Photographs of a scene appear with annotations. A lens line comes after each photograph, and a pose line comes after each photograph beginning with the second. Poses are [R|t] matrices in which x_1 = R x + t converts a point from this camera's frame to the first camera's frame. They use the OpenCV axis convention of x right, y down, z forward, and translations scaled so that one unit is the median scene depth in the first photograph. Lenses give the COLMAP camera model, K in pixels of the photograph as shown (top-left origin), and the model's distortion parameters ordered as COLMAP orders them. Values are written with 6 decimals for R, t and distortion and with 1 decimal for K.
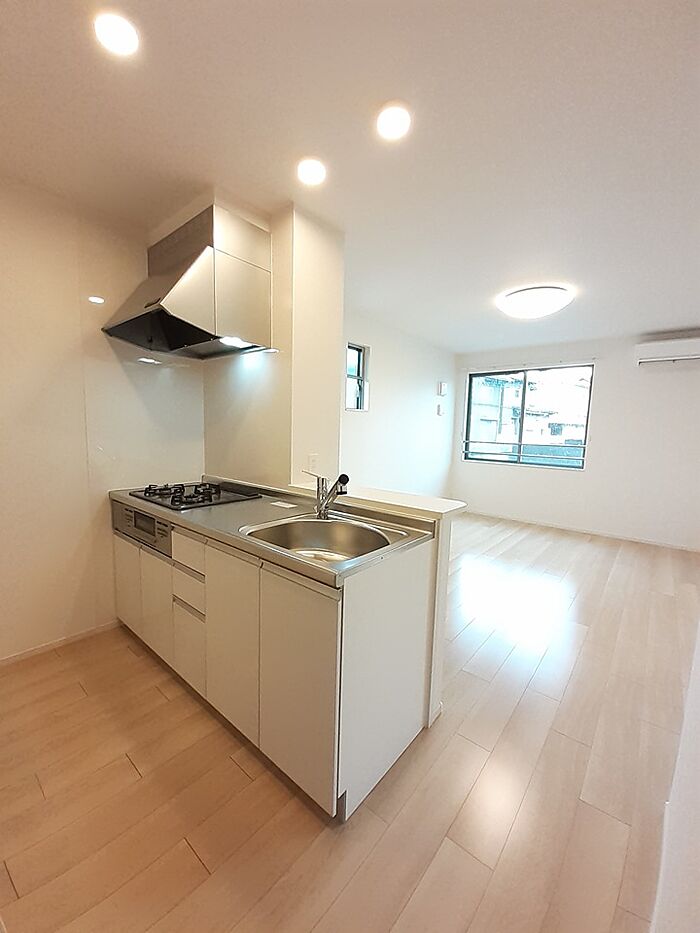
lens RADIAL K [[372.8, 0, 345.5], [0, 372.8, 465.2], [0, 0, 1]] dist [0.009049, -0.000141]
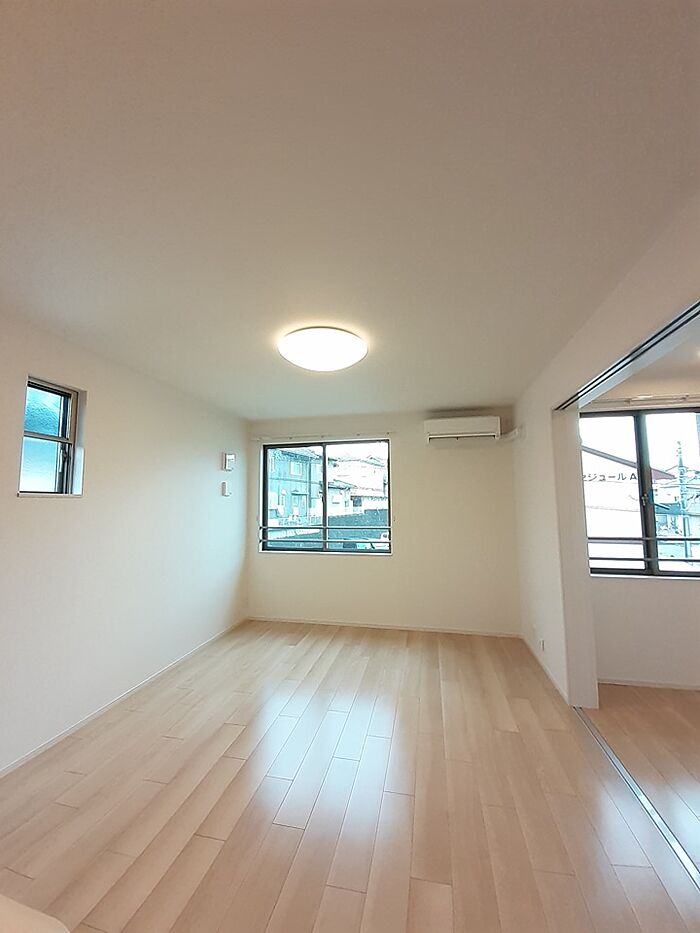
lens RADIAL K [[372.8, 0, 350.2], [0, 372.8, 468.0], [0, 0, 1]] dist [0.009049, -0.000141]
pose [[0.879536, 0.008859, 0.475750, 0.151757], [0.082223, 0.981957, -0.170294, -0.053174], [-0.468674, 0.188898, 0.862938, 0.288597]]
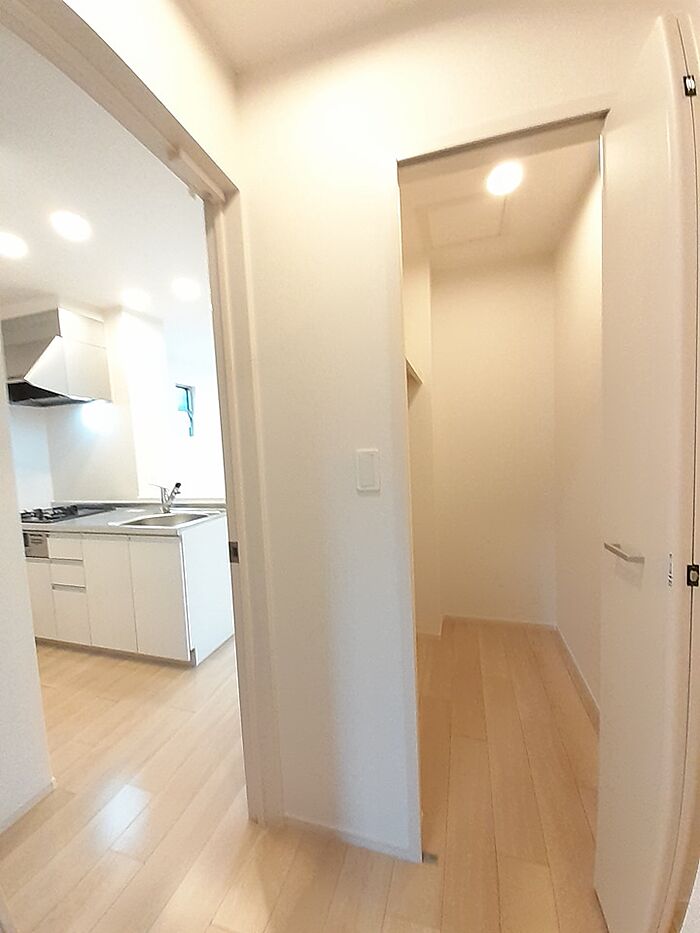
lens RADIAL K [[372.8, 0, 351.8], [0, 372.8, 471.6], [0, 0, 1]] dist [0.009049, -0.000141]
pose [[0.912008, -0.096341, 0.398698, 0.016697], [0.107292, 0.994214, -0.005185, 0.025835], [-0.395892, 0.047505, 0.917067, -0.326158]]
